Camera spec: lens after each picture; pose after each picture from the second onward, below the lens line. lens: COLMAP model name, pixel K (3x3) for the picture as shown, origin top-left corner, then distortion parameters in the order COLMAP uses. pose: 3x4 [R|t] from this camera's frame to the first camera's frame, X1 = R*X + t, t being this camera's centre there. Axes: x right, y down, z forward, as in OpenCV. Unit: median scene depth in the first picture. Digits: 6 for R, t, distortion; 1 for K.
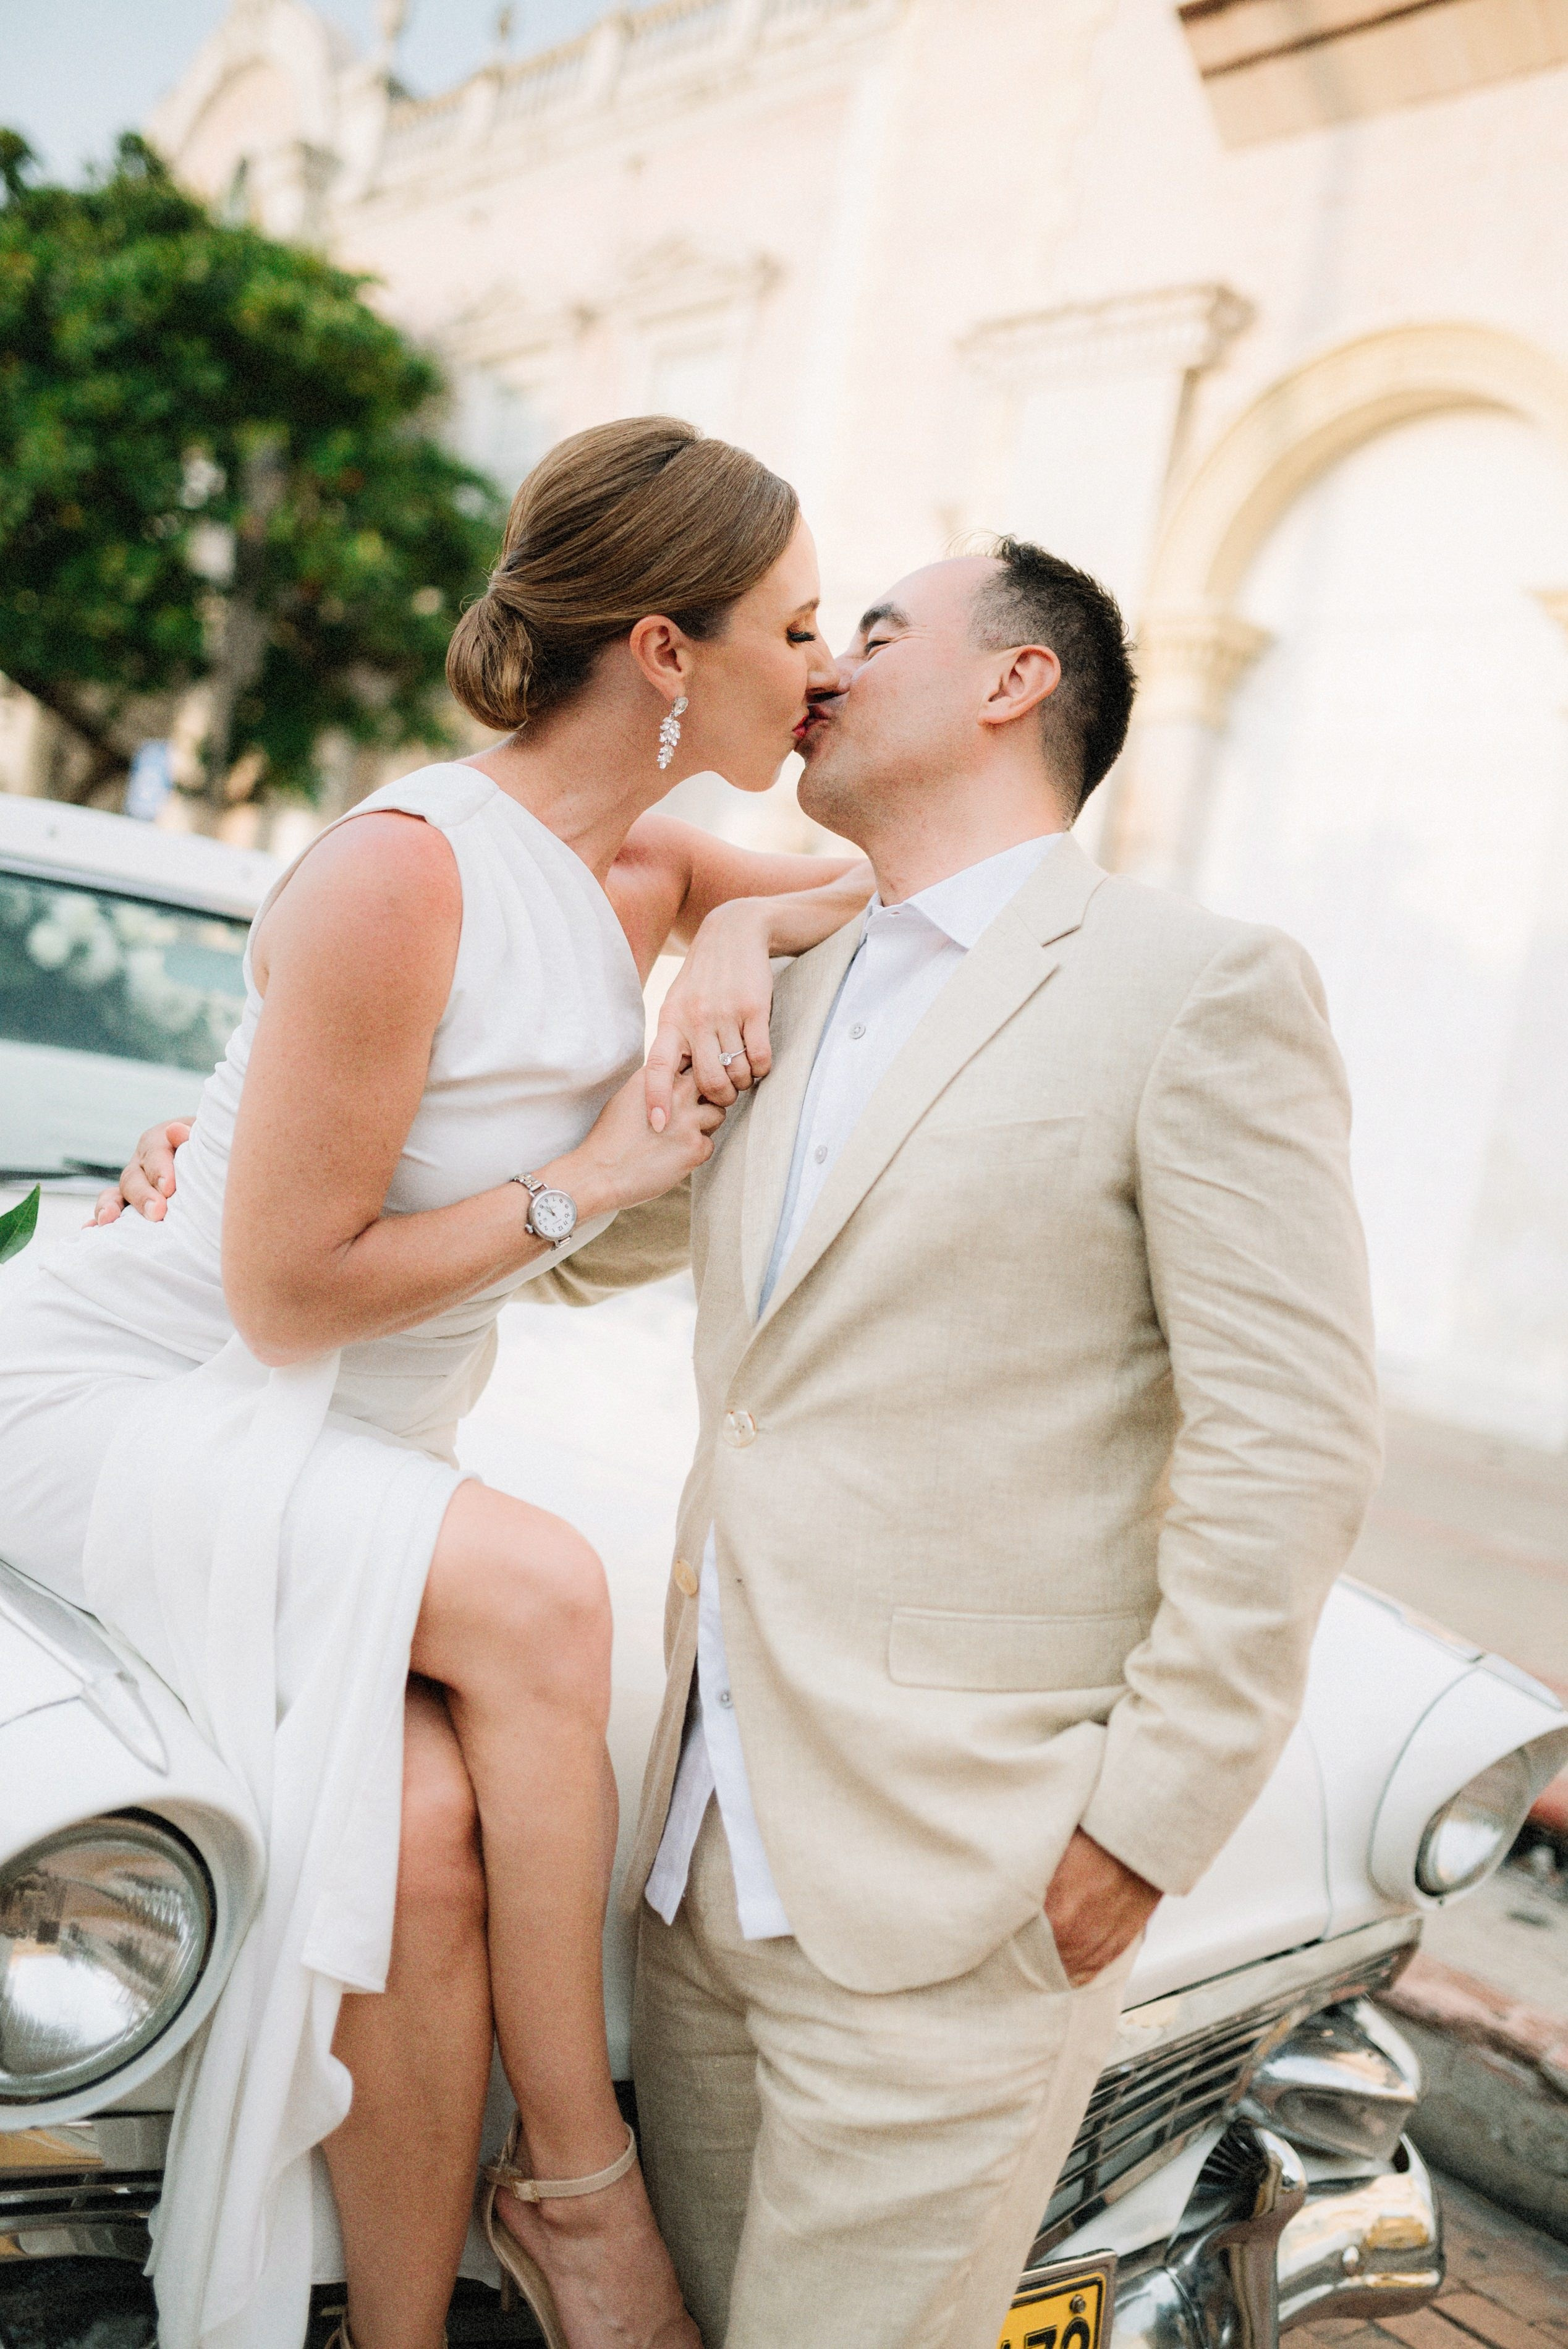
lens RADIAL K [[2360.0, 0, 782.7], [0, 2360.0, 1226.9], [0, 0, 1]] dist [-0.233218, 0.559561]
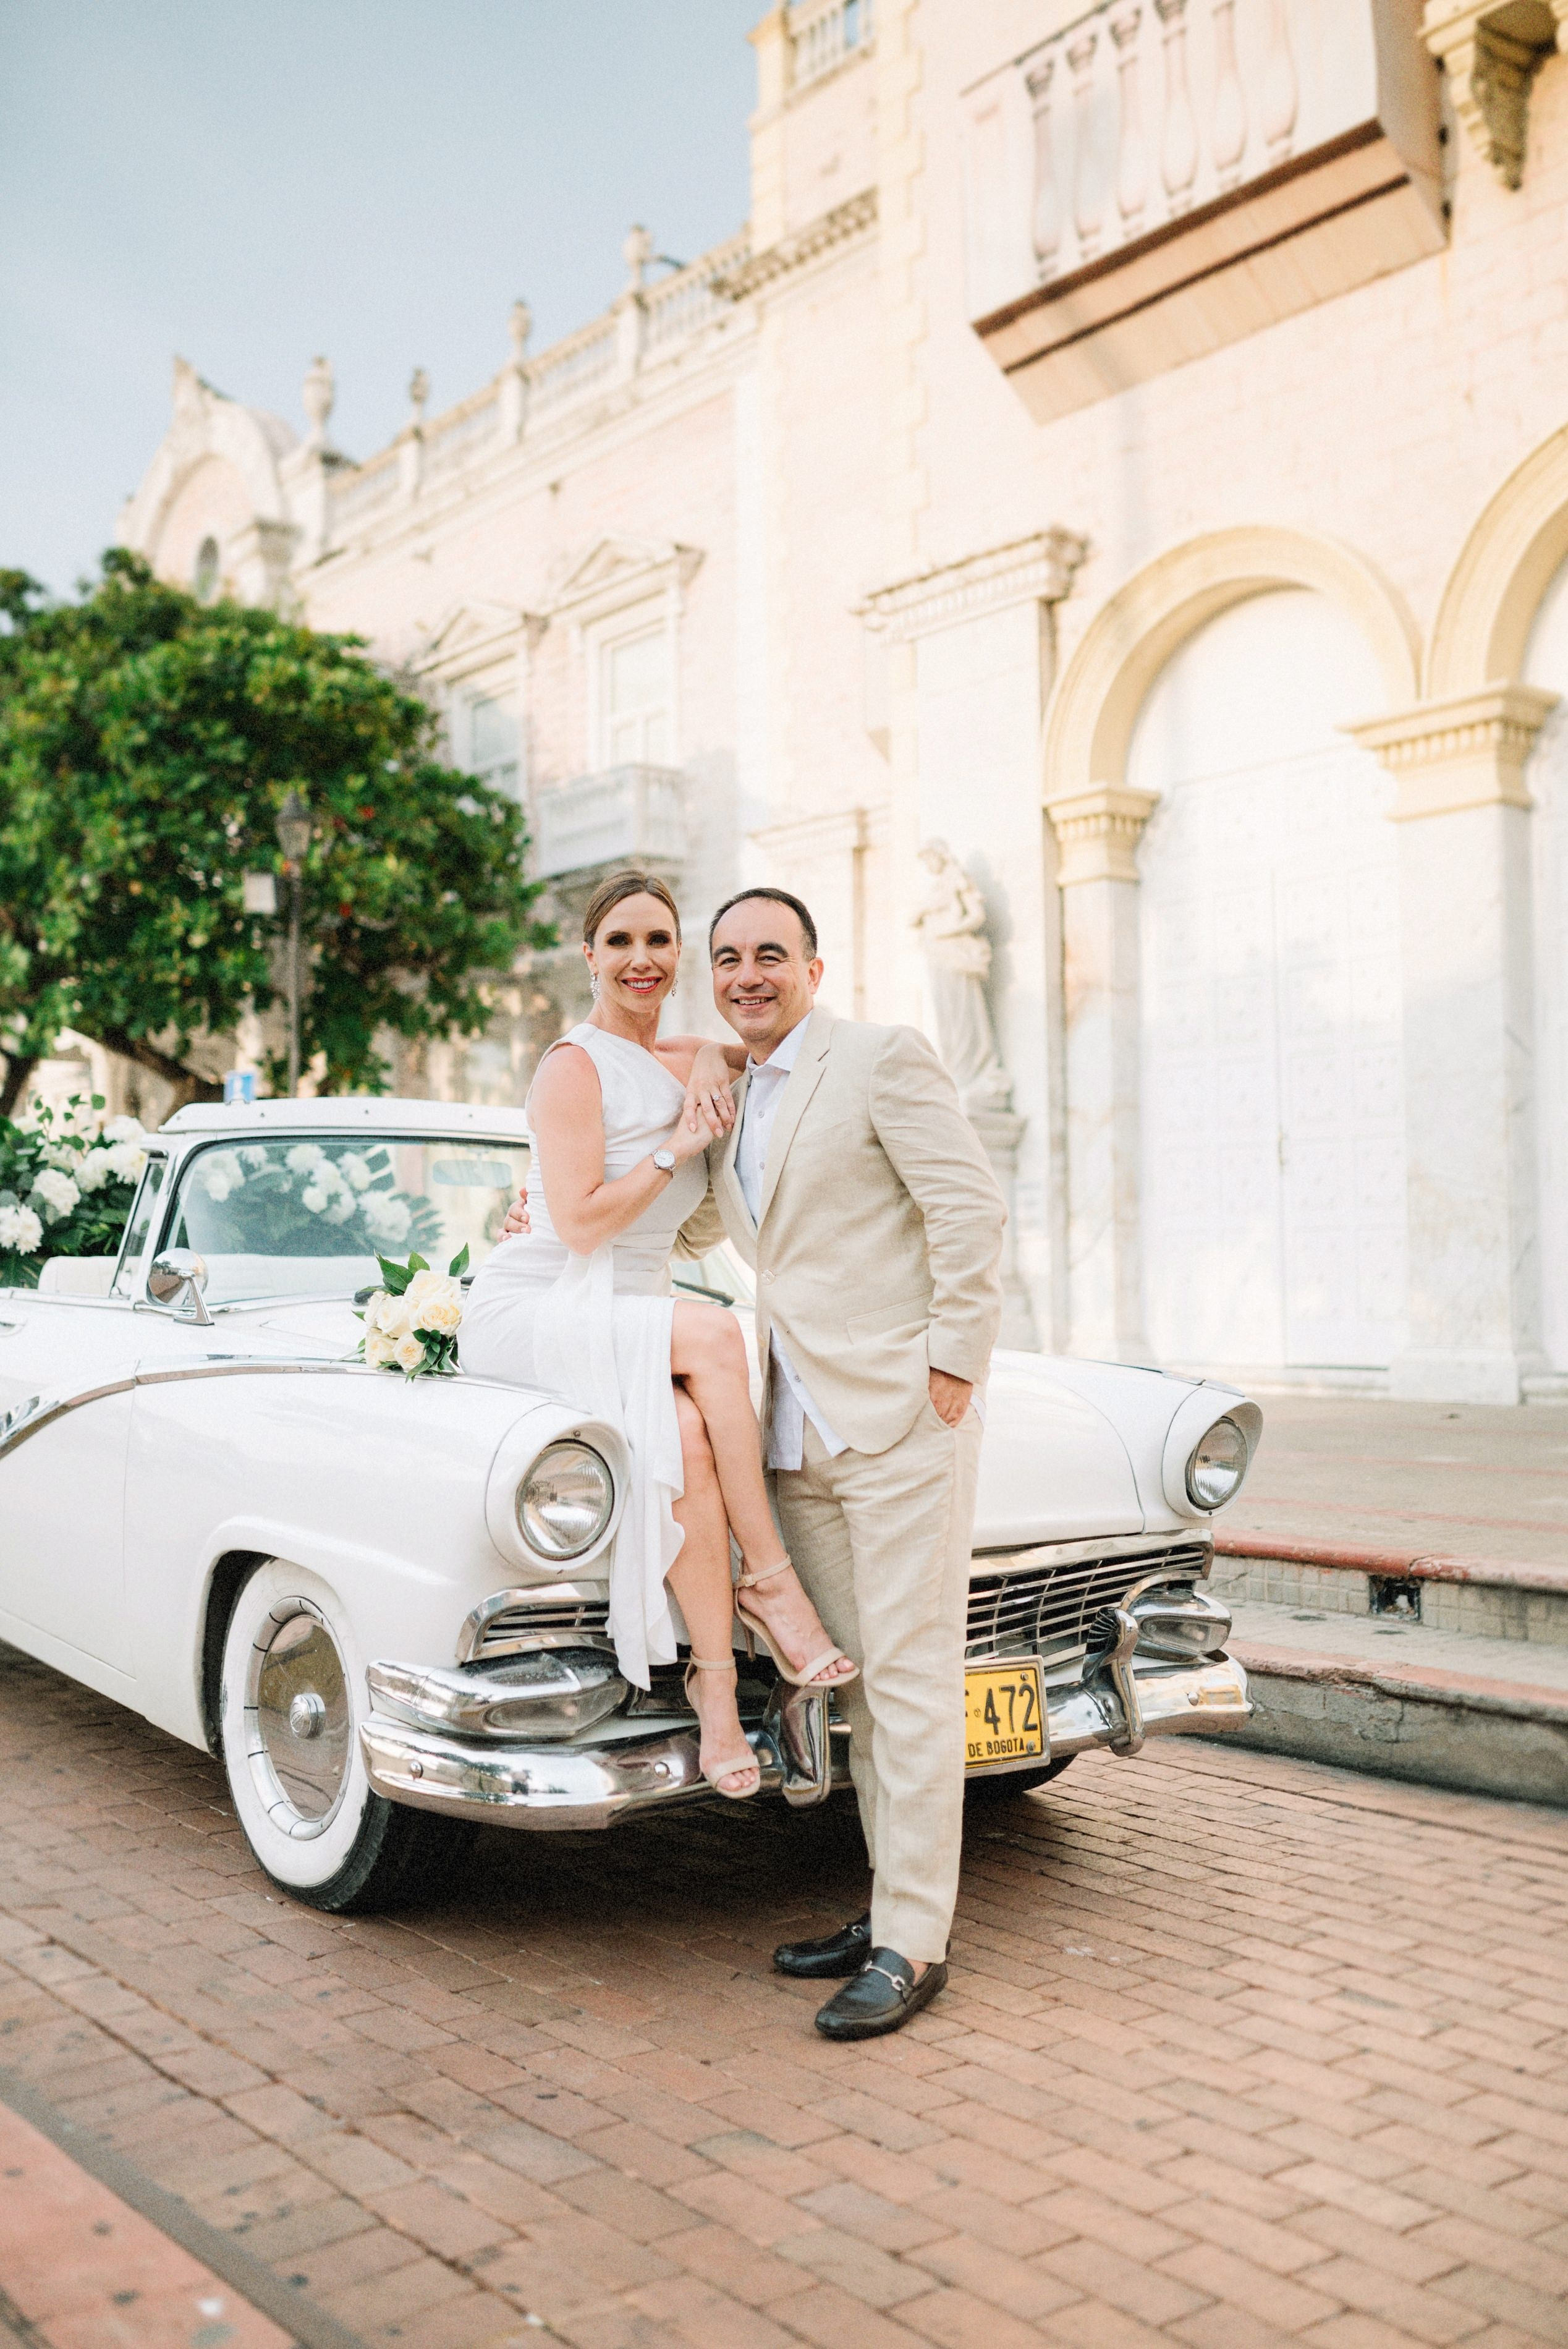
lens RADIAL K [[2375.4, 0, 784.0], [0, 2375.4, 1174.5], [0, 0, 1]] dist [-0.000168, -0.000889]
pose [[0.980947, -0.193244, -0.019978, 0.005448], [0.189820, 0.975270, -0.113214, 0.026797], [0.041362, 0.107264, 0.993370, -0.148843]]
